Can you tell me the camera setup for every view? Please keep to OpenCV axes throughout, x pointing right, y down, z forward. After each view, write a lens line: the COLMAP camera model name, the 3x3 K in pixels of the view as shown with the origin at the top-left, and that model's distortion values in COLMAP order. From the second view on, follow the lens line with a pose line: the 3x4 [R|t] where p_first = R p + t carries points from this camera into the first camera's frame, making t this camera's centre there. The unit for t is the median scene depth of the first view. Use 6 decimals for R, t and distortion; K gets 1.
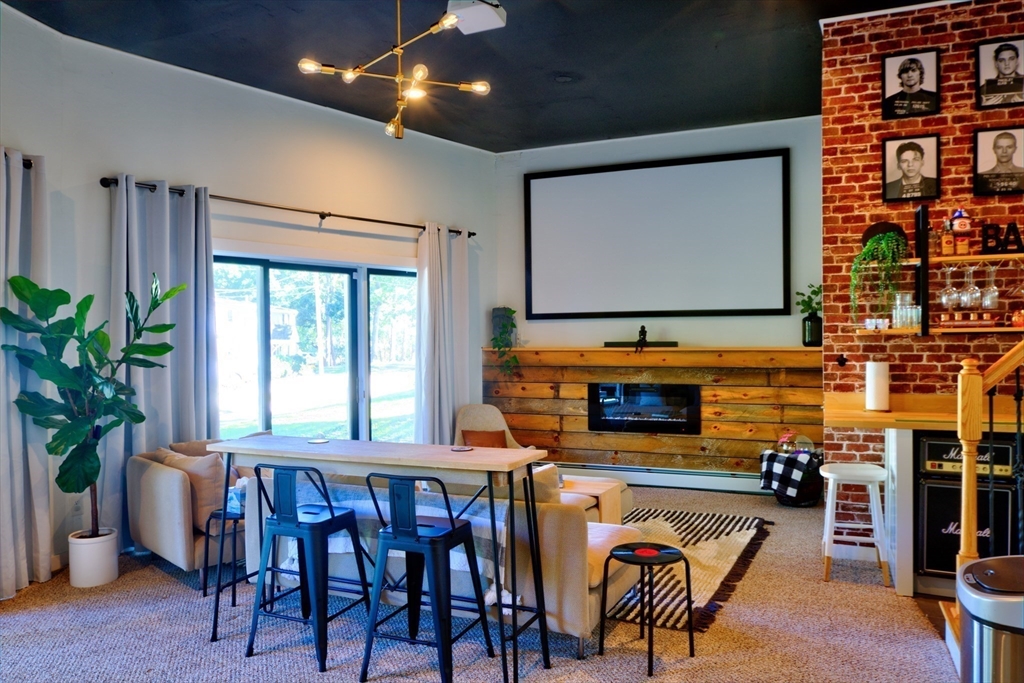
lens RADIAL K [[753.3, 0, 516.2], [0, 753.3, 341.6], [0, 0, 1]] dist [-0.011385, 0.006353]
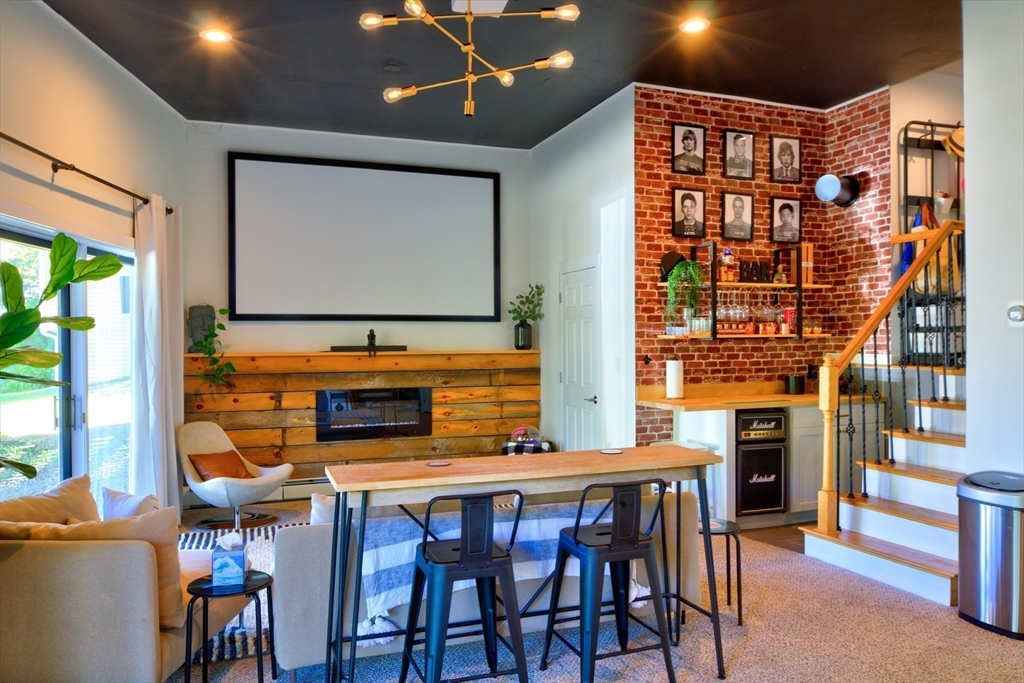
lens RADIAL K [[753.3, 0, 516.2], [0, 753.3, 341.6], [0, 0, 1]] dist [-0.011385, 0.006353]
pose [[0.713096, 0.002666, 0.701062, -0.593230], [0.002876, 0.999973, -0.006727, 0.002724], [-0.701061, 0.006813, 0.713069, 0.262912]]
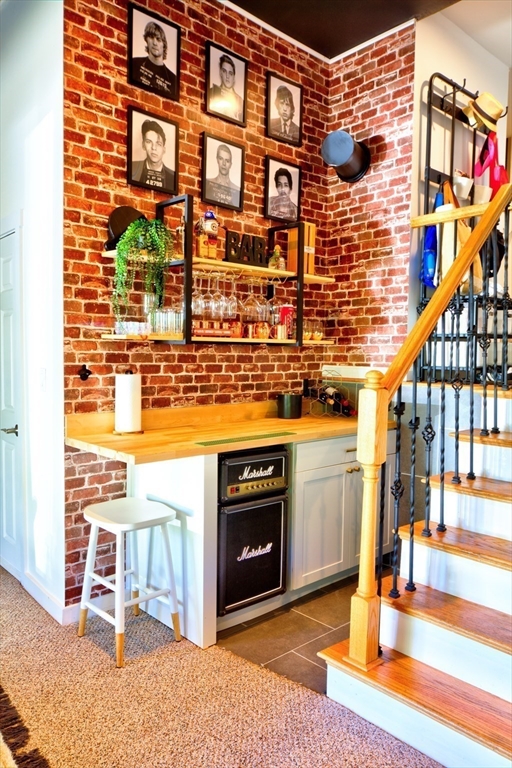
lens RADIAL K [[565.0, 0, 256.0], [0, 565.0, 384.0], [0, 0, 1]] dist [-0.011385, 0.006353]
pose [[0.415818, -0.034998, 0.908774, -0.030550], [-0.013575, 0.998909, 0.044680, 0.007860], [-0.909346, -0.030916, 0.414889, 0.588701]]
